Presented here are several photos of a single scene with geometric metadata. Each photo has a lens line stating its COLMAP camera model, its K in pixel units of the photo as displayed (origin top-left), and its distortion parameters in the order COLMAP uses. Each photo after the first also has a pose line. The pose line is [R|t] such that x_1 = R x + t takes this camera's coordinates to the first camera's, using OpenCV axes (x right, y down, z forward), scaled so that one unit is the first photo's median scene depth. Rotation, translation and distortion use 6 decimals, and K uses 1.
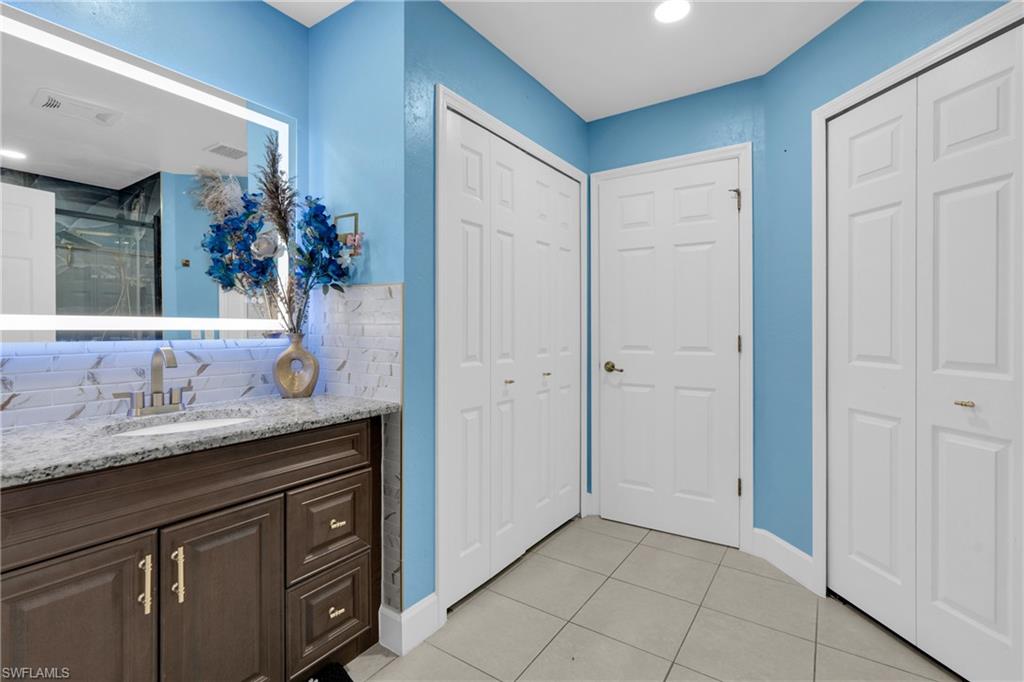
lens RADIAL K [[468.6, 0, 520.8], [0, 468.6, 323.5], [0, 0, 1]] dist [-0.001610, -0.000287]
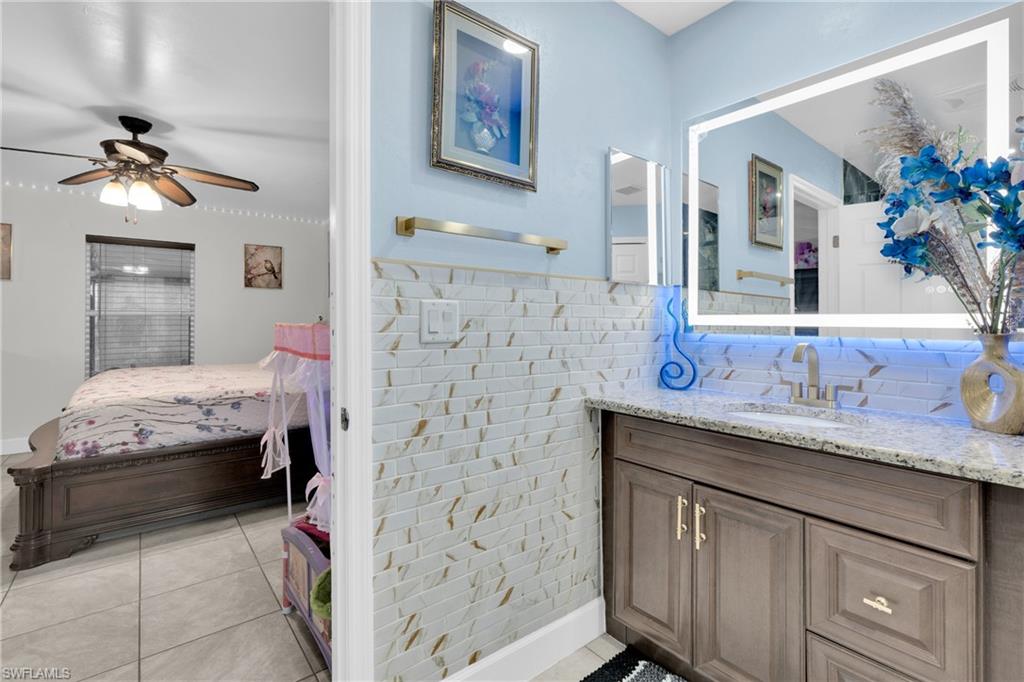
lens RADIAL K [[468.6, 0, 520.8], [0, 468.6, 323.5], [0, 0, 1]] dist [-0.001610, -0.000287]
pose [[-0.284590, -0.001360, -0.958648, 0.445358], [0.001202, 0.999998, -0.001776, 0.008811], [0.958649, -0.001658, -0.284588, 0.711754]]
